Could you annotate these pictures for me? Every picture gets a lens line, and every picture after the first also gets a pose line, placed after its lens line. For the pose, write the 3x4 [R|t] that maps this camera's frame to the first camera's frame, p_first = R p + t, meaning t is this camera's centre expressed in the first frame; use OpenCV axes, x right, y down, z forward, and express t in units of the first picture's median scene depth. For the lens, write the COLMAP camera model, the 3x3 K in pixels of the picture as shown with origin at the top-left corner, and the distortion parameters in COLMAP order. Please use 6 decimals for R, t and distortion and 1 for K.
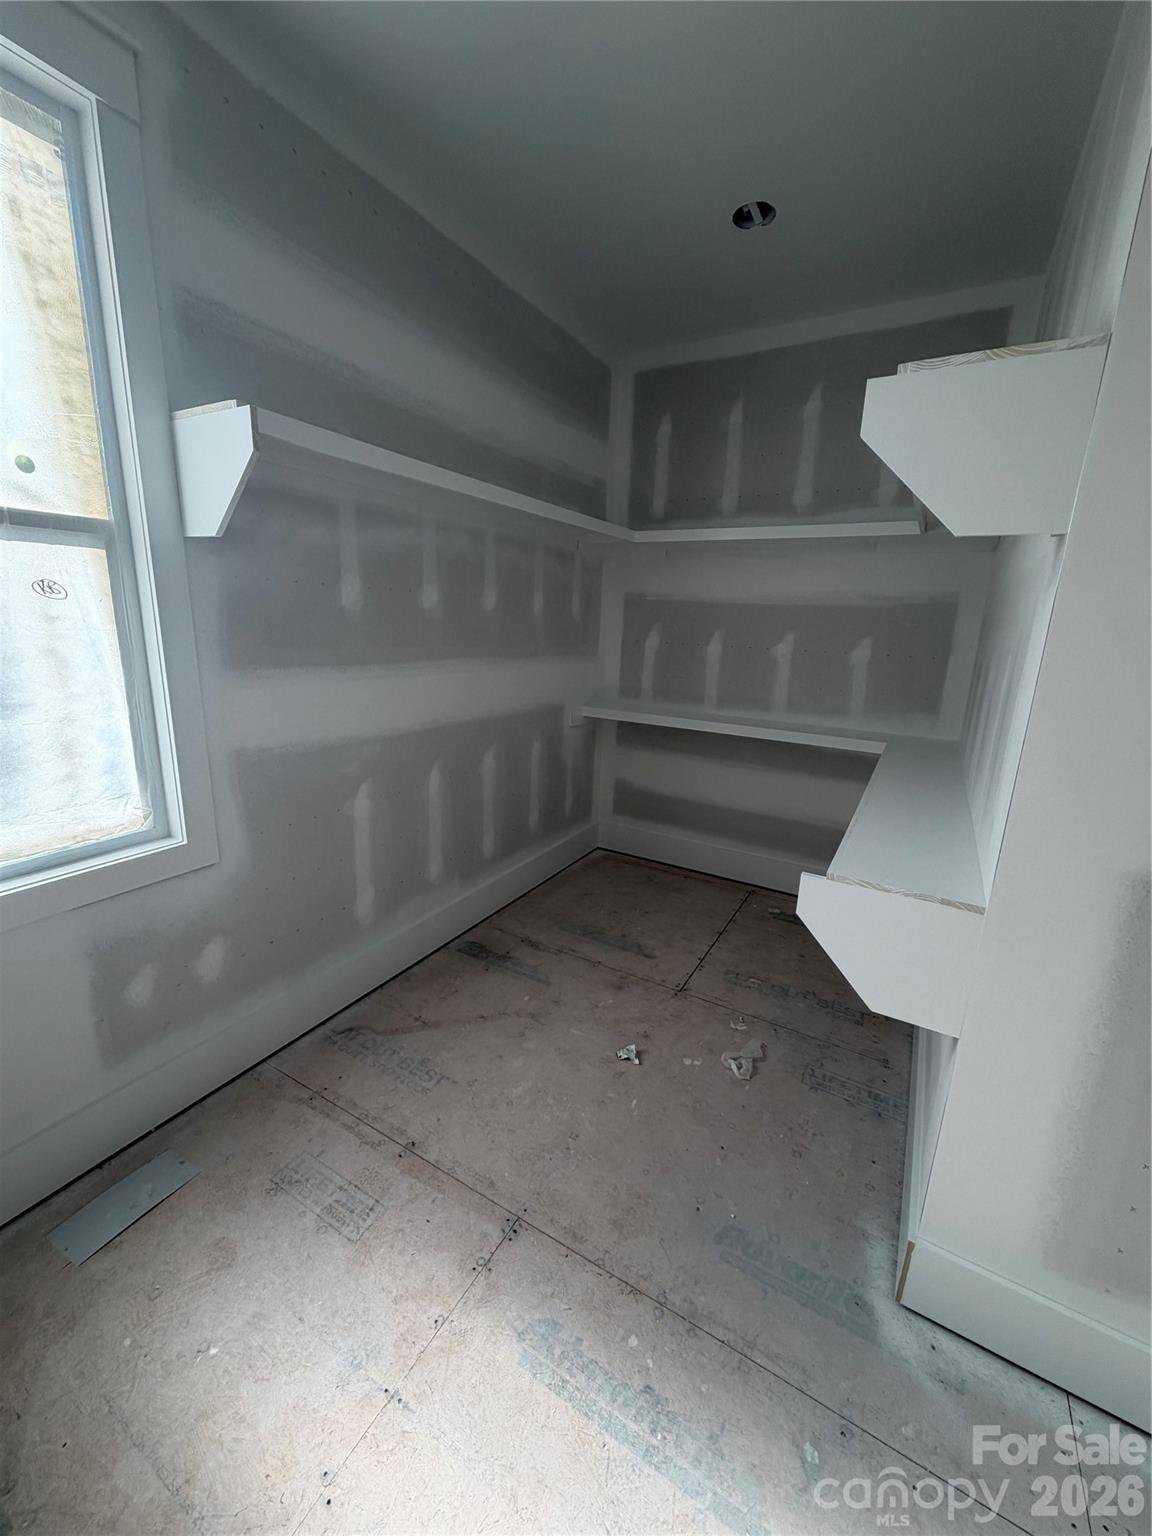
lens RADIAL K [[612.7, 0, 575.1], [0, 612.7, 766.0], [0, 0, 1]] dist [-0.000235, 0.000544]
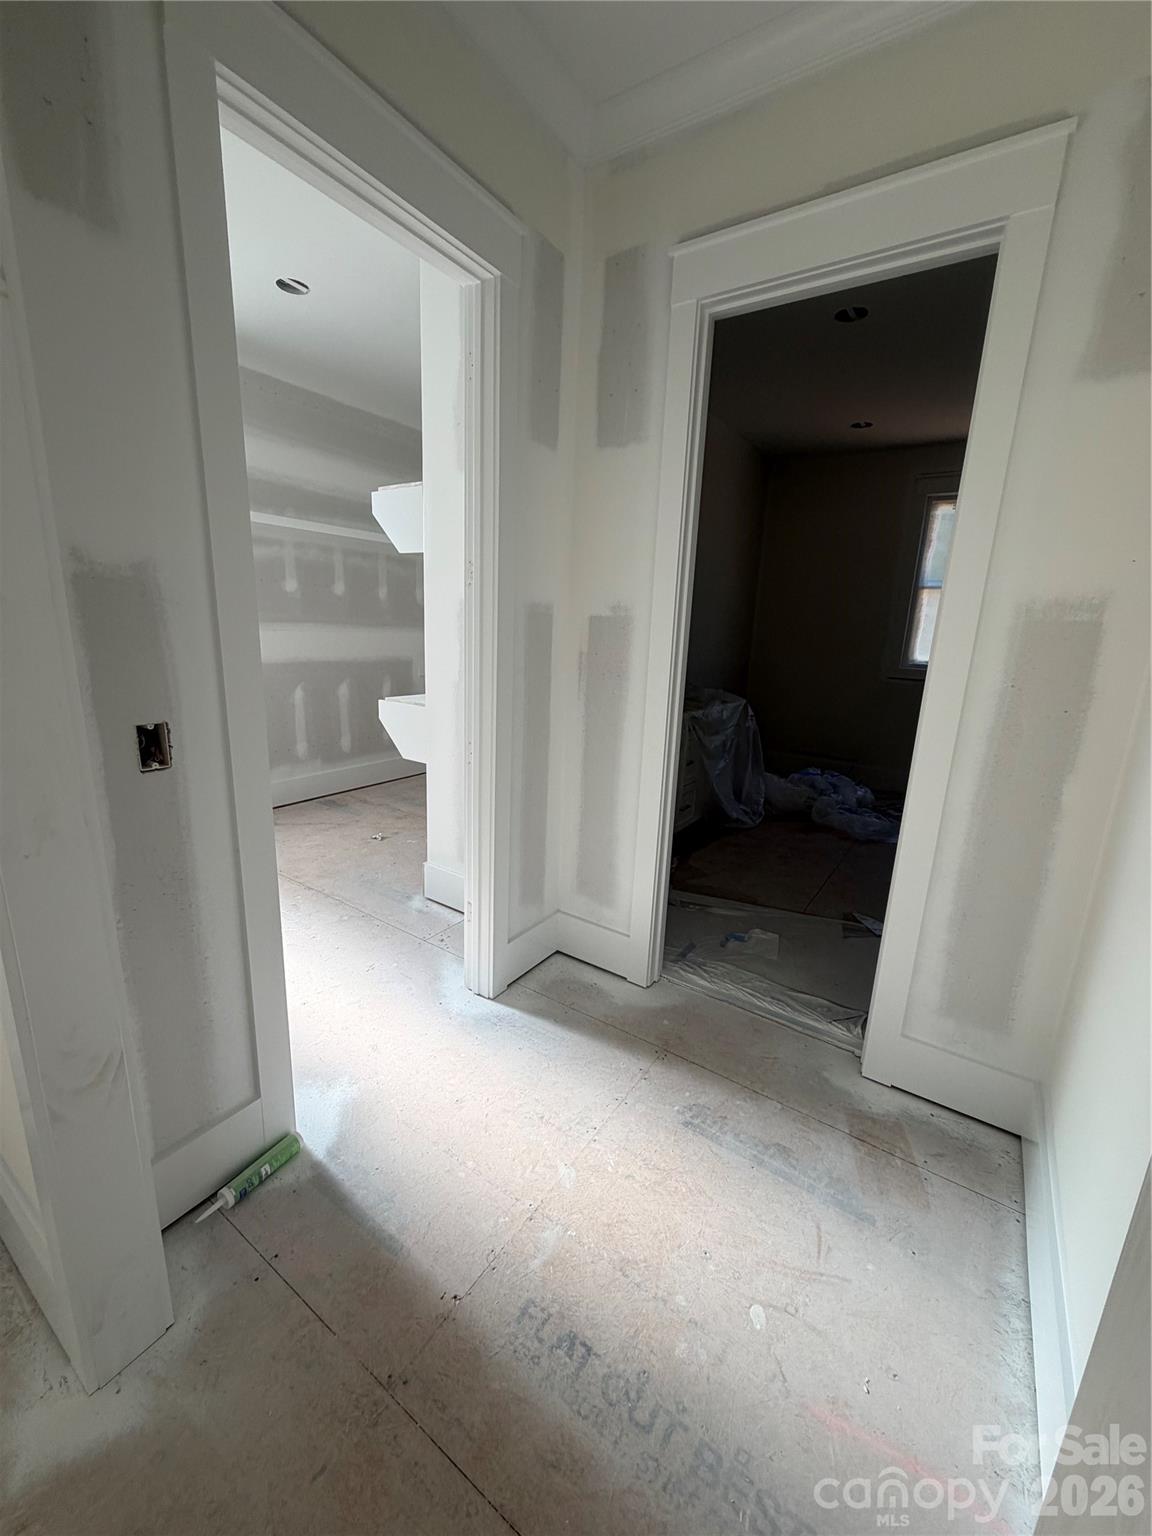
lens RADIAL K [[612.7, 0, 578.4], [0, 612.7, 766.4], [0, 0, 1]] dist [-0.000235, 0.000544]
pose [[0.997850, 0.019964, -0.062424, 1.079456], [-0.020566, 0.999748, -0.009013, 0.367867], [0.062228, 0.010277, 0.998009, -1.053386]]
